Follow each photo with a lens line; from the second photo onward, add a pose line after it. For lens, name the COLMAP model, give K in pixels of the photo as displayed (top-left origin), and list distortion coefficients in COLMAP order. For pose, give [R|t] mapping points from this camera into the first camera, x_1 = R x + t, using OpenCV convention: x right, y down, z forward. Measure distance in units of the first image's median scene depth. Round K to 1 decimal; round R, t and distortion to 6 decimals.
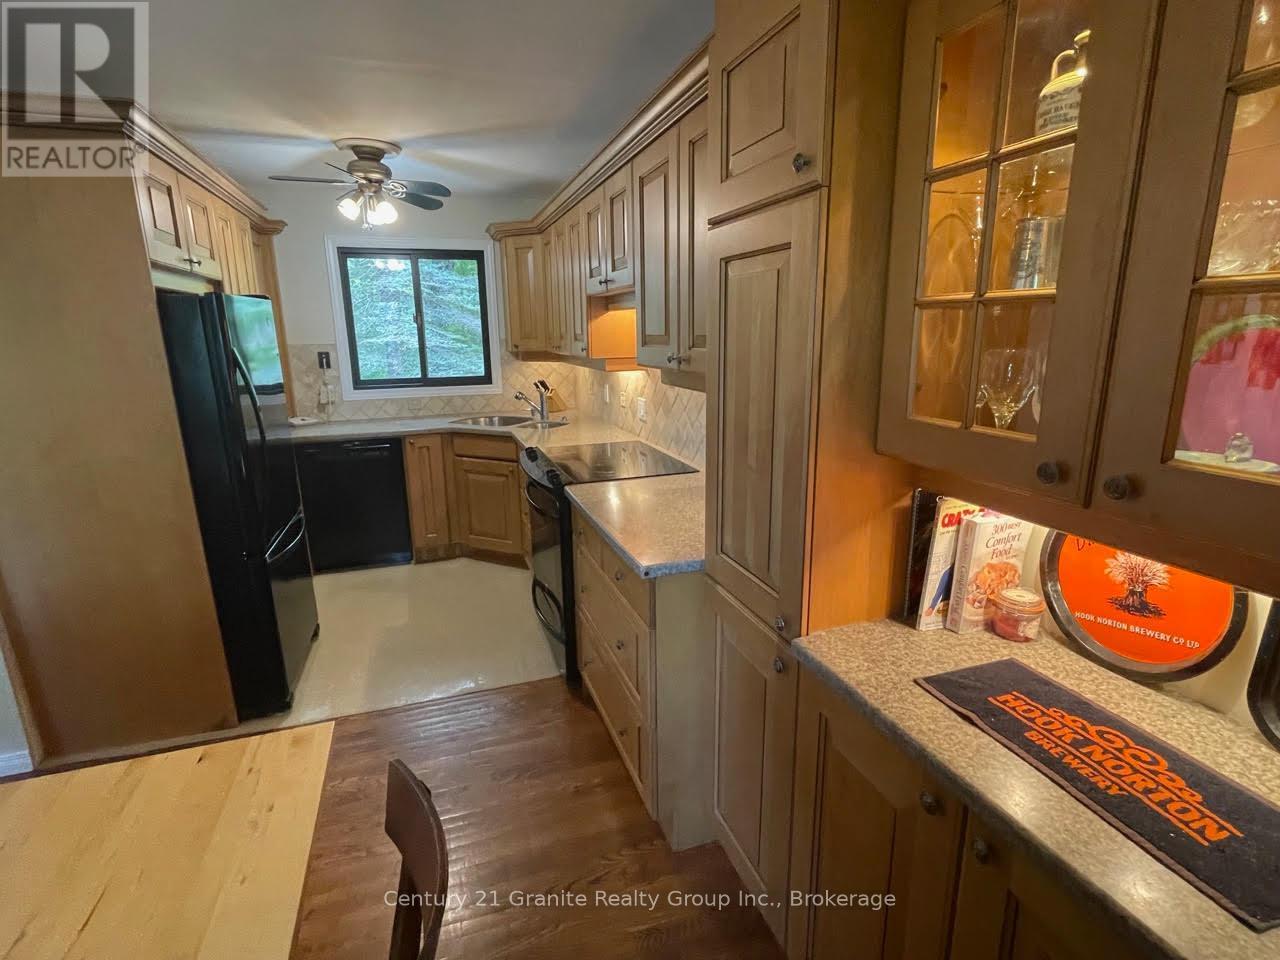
lens RADIAL K [[626.8, 0, 633.3], [0, 626.8, 480.3], [0, 0, 1]] dist [-0.003746, -0.000633]
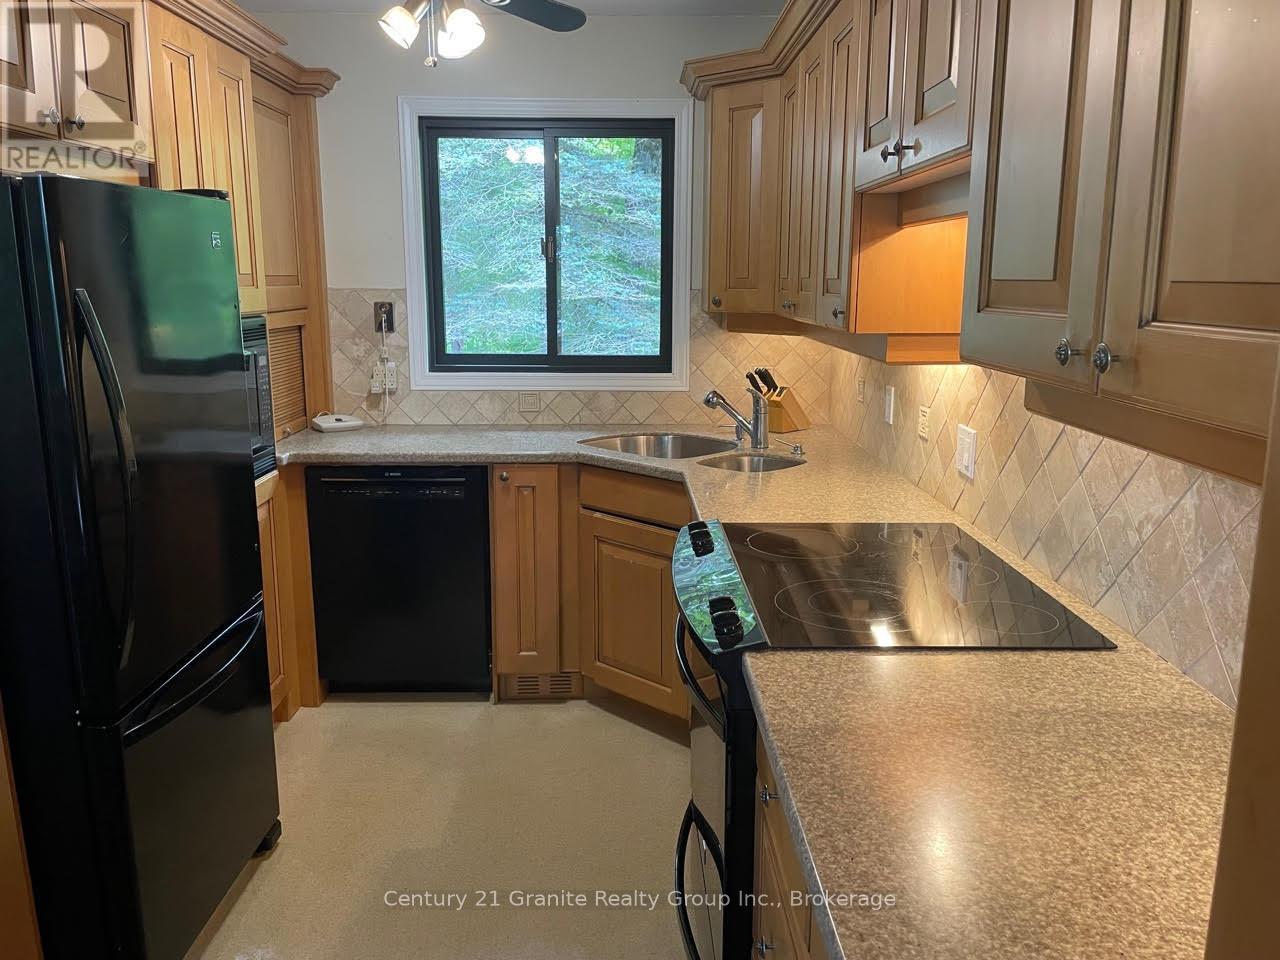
lens RADIAL K [[963.6, 0, 644.3], [0, 963.6, 468.8], [0, 0, 1]] dist [0.079282, -0.110162]
pose [[0.951001, 0.076753, -0.299510, 0.003615], [-0.088598, 0.995724, -0.026150, -0.053768], [0.296222, 0.051405, 0.953735, 0.242313]]
